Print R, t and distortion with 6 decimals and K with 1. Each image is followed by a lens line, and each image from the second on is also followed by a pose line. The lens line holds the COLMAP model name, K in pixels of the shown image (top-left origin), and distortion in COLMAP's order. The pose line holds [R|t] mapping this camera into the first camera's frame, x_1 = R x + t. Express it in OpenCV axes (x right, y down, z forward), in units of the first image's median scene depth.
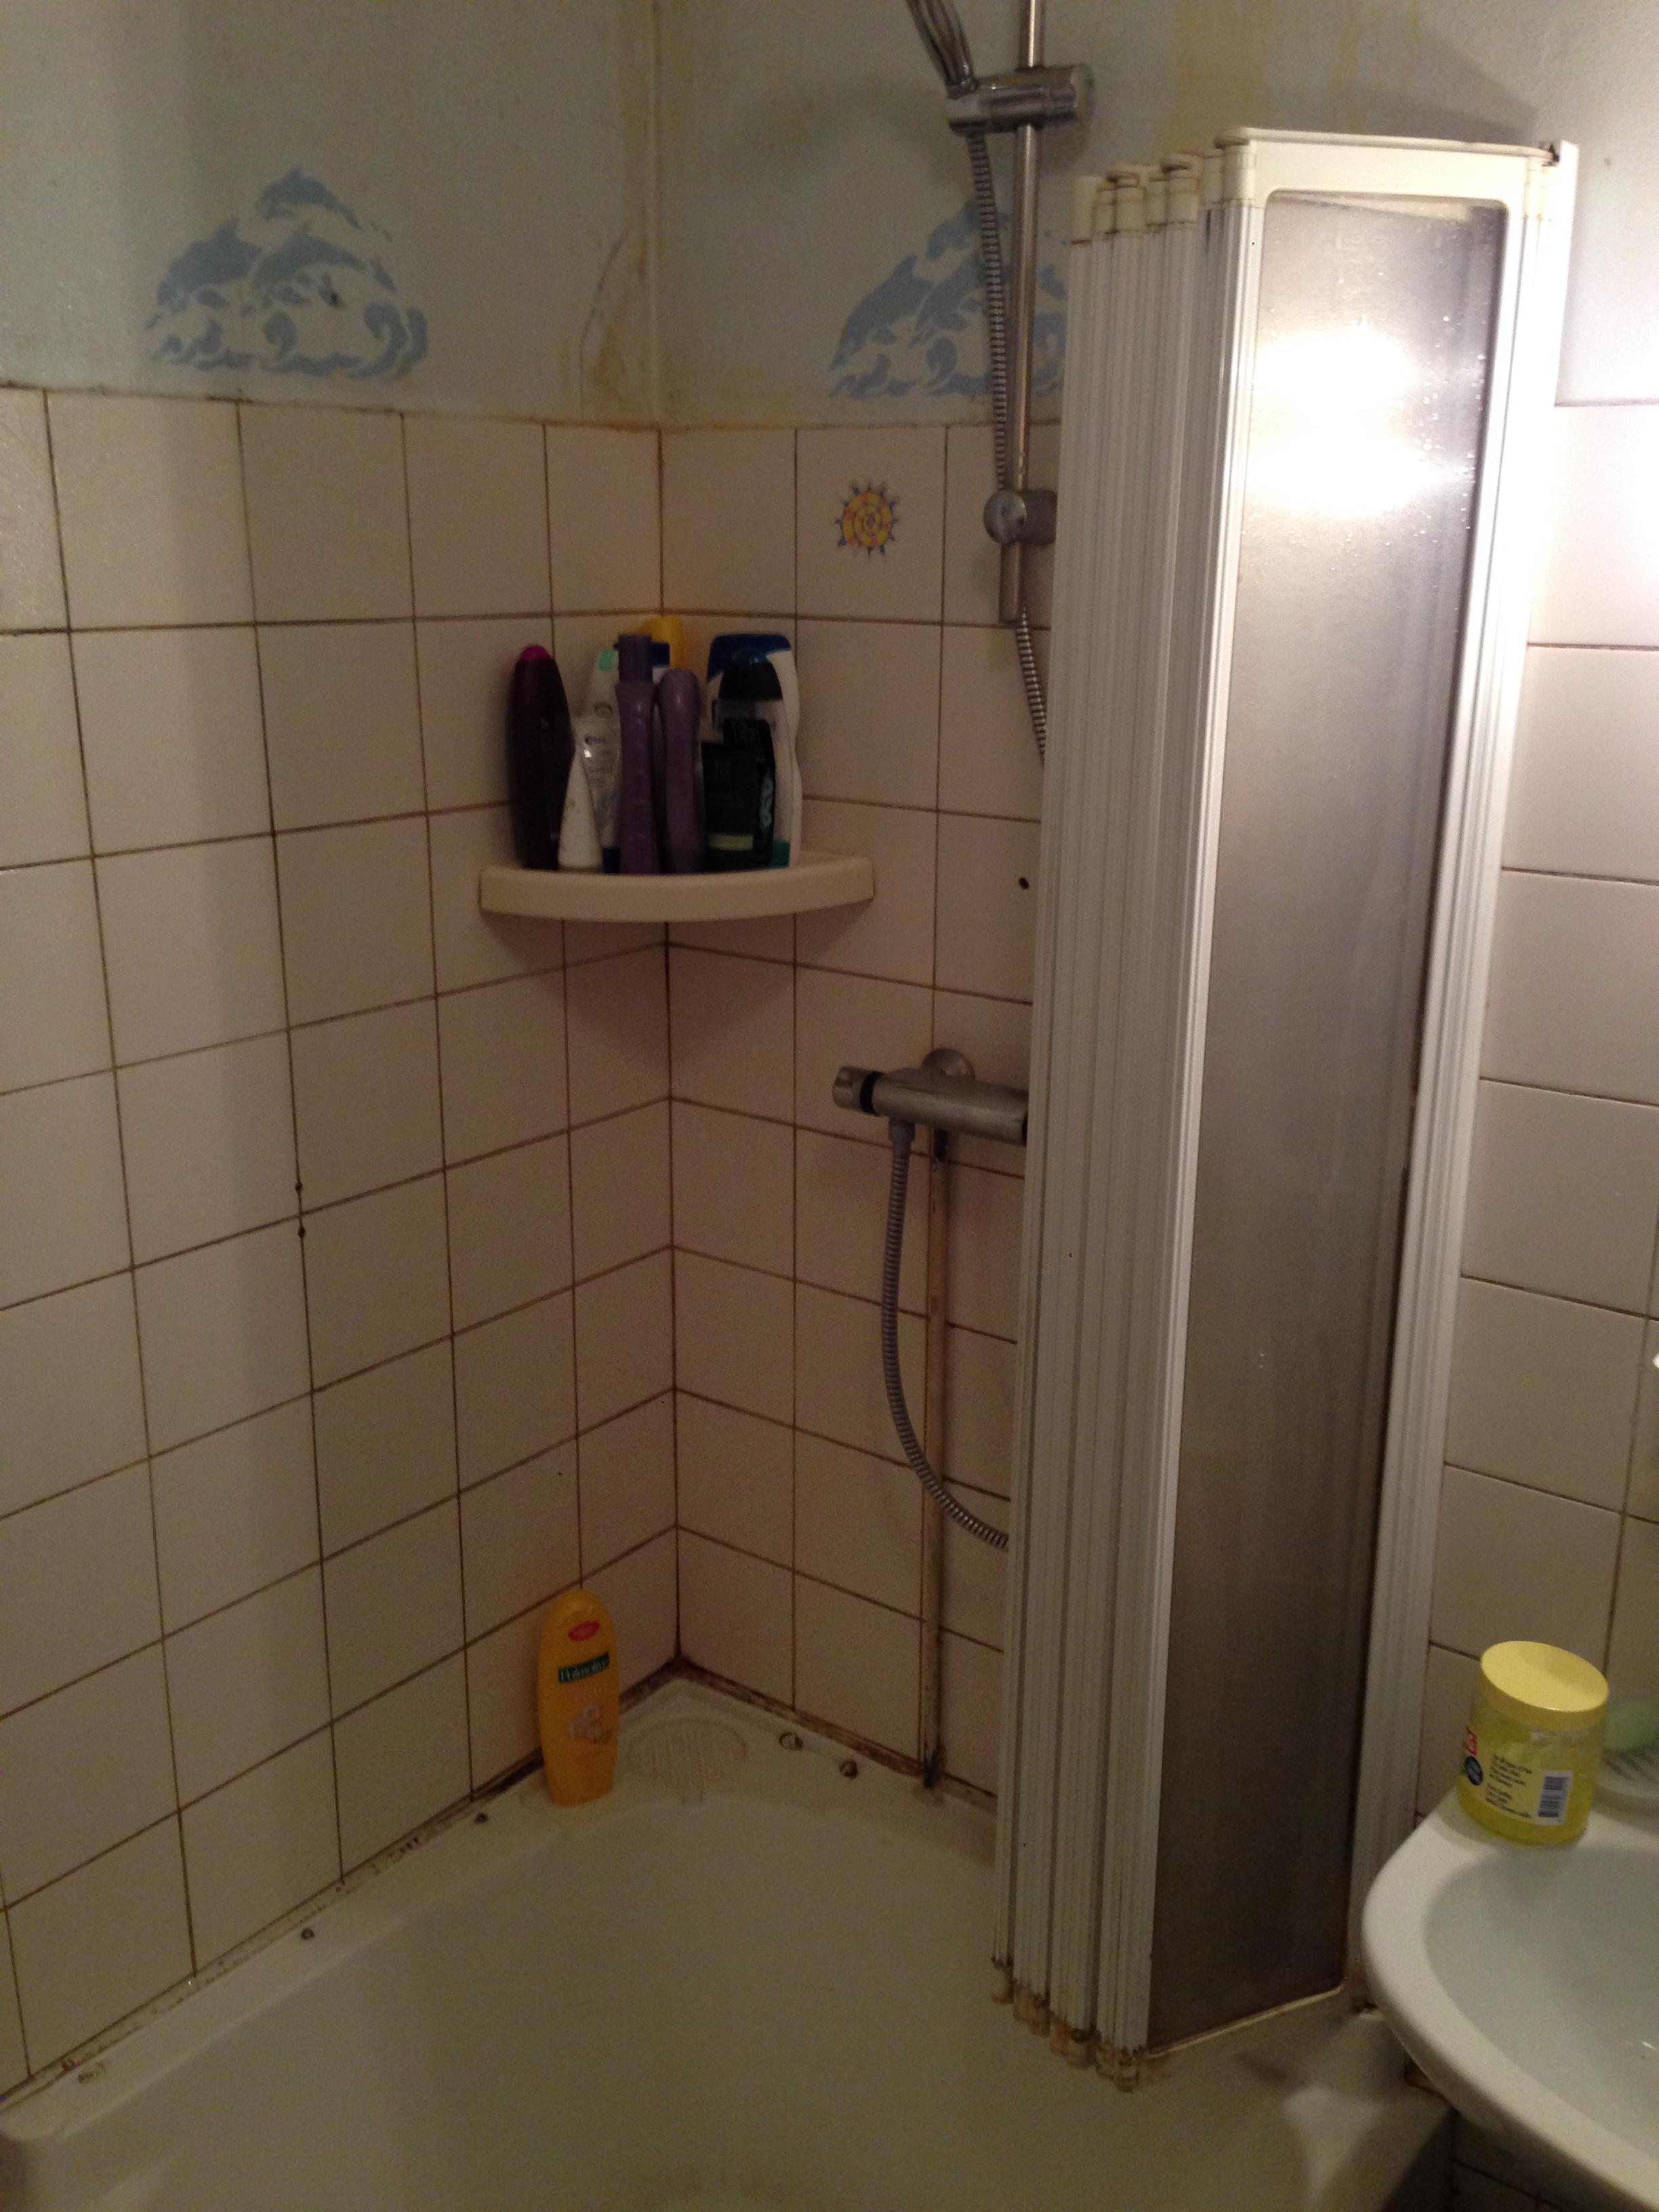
lens RADIAL K [[2077.6, 0, 830.1], [0, 2077.6, 1106.6], [0, 0, 1]] dist [-0.002892, 0.000000]
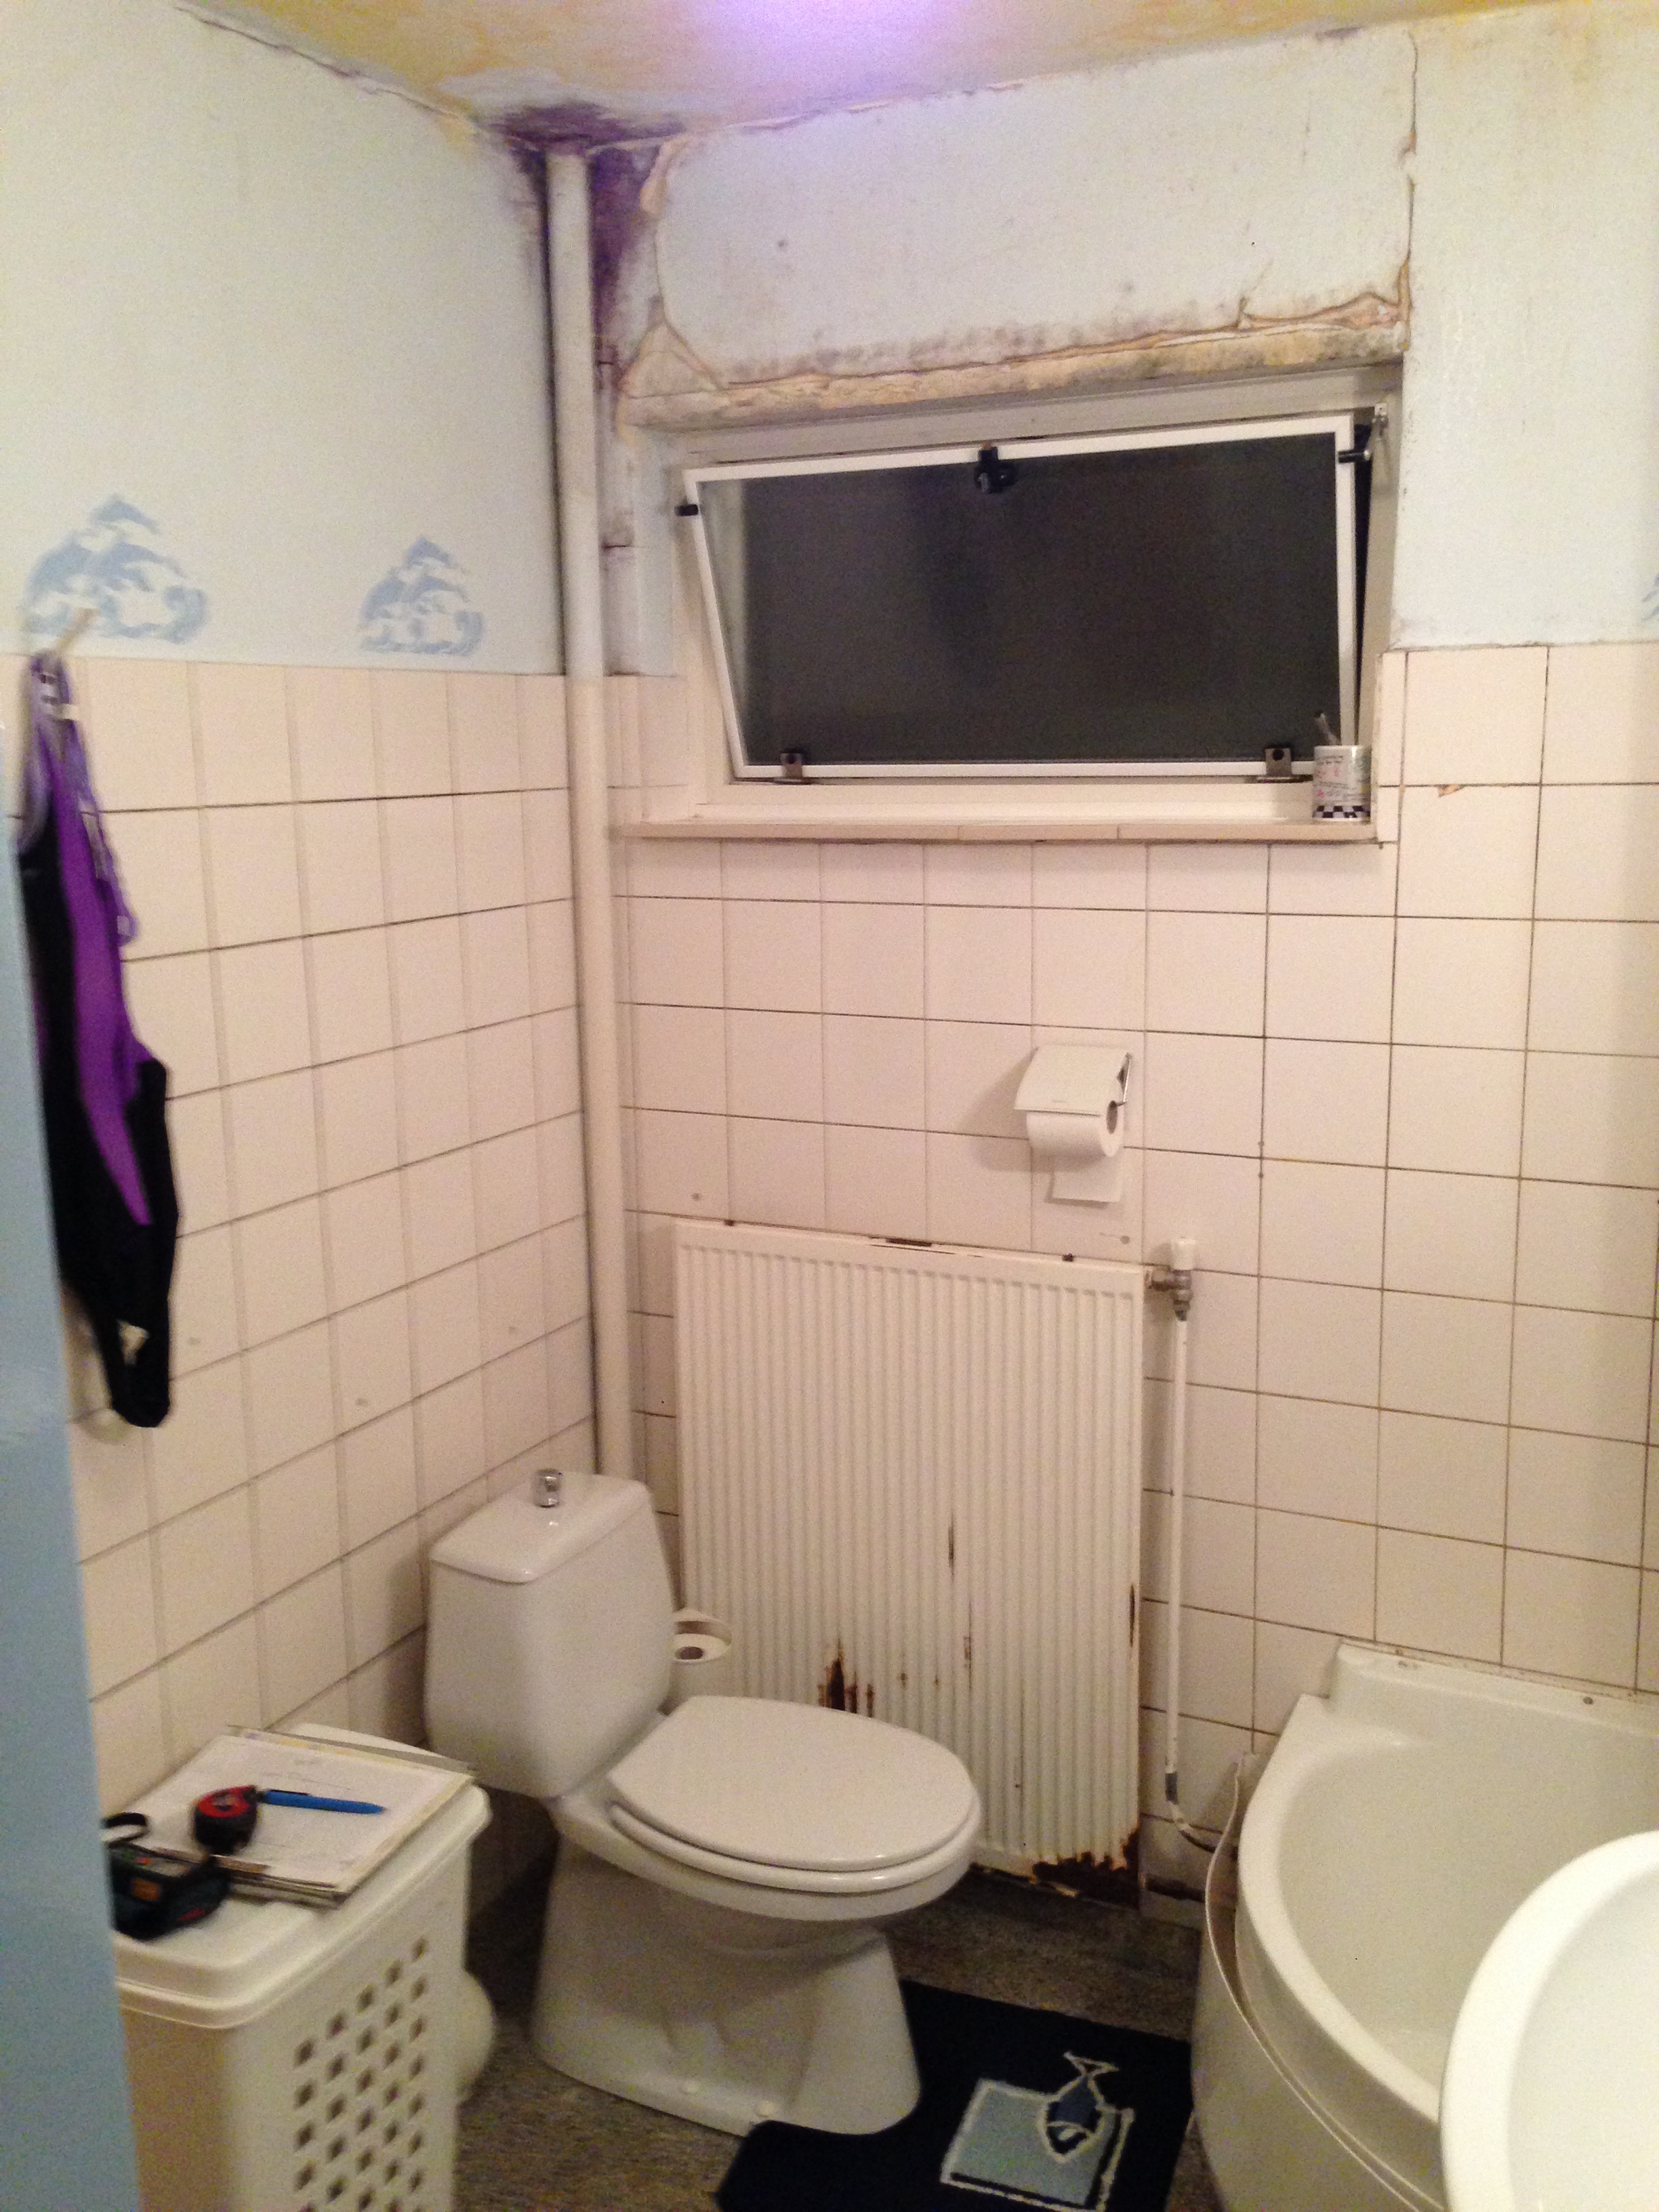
lens RADIAL K [[2077.6, 0, 829.9], [0, 2077.6, 1106.2], [0, 0, 1]] dist [-0.002892, 0.000000]
pose [[0.189811, 0.171693, -0.966692, 1.045028], [-0.251136, 0.960327, 0.121252, -0.033854], [0.949159, 0.219757, 0.225399, 0.115898]]
